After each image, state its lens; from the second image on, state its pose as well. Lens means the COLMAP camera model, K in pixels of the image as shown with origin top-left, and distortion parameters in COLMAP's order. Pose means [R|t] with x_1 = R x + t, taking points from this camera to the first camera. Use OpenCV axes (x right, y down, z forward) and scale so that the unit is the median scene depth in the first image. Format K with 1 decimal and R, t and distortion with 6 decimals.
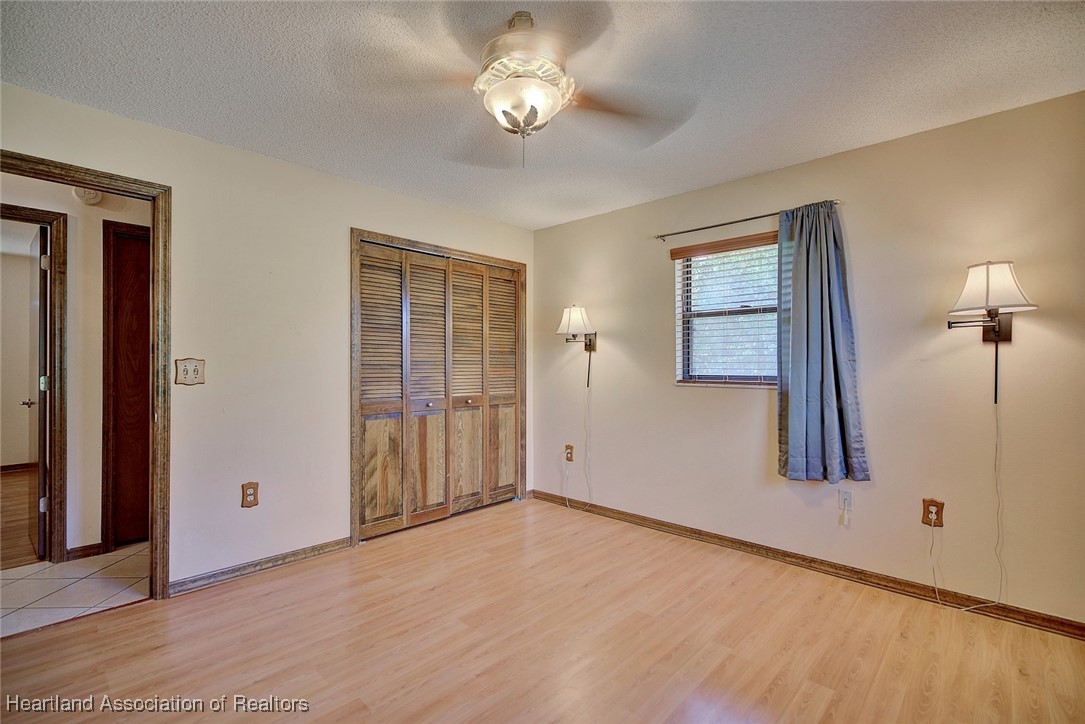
lens RADIAL K [[496.7, 0, 541.1], [0, 496.7, 362.7], [0, 0, 1]] dist [-0.000805, 0.000201]
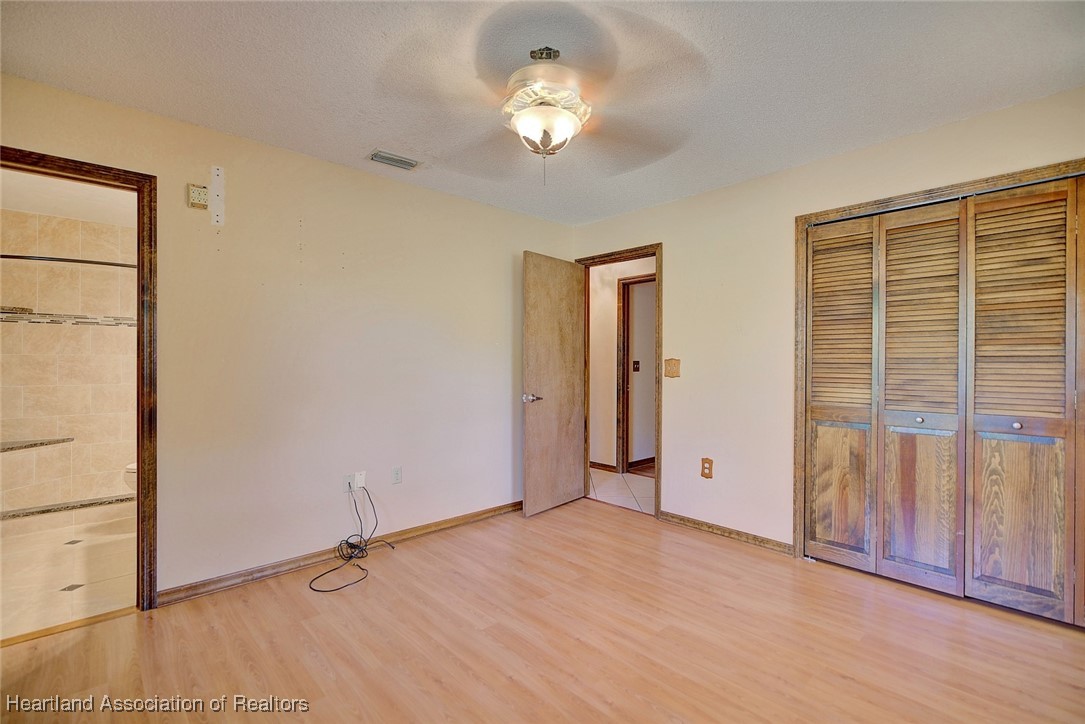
lens RADIAL K [[496.7, 0, 543.1], [0, 496.7, 362.1], [0, 0, 1]] dist [-0.000805, 0.000201]
pose [[-0.070097, -0.003154, -0.997535, 0.566708], [0.003147, 0.999989, -0.003383, 0.003720], [0.997535, -0.003376, -0.070086, 0.567408]]
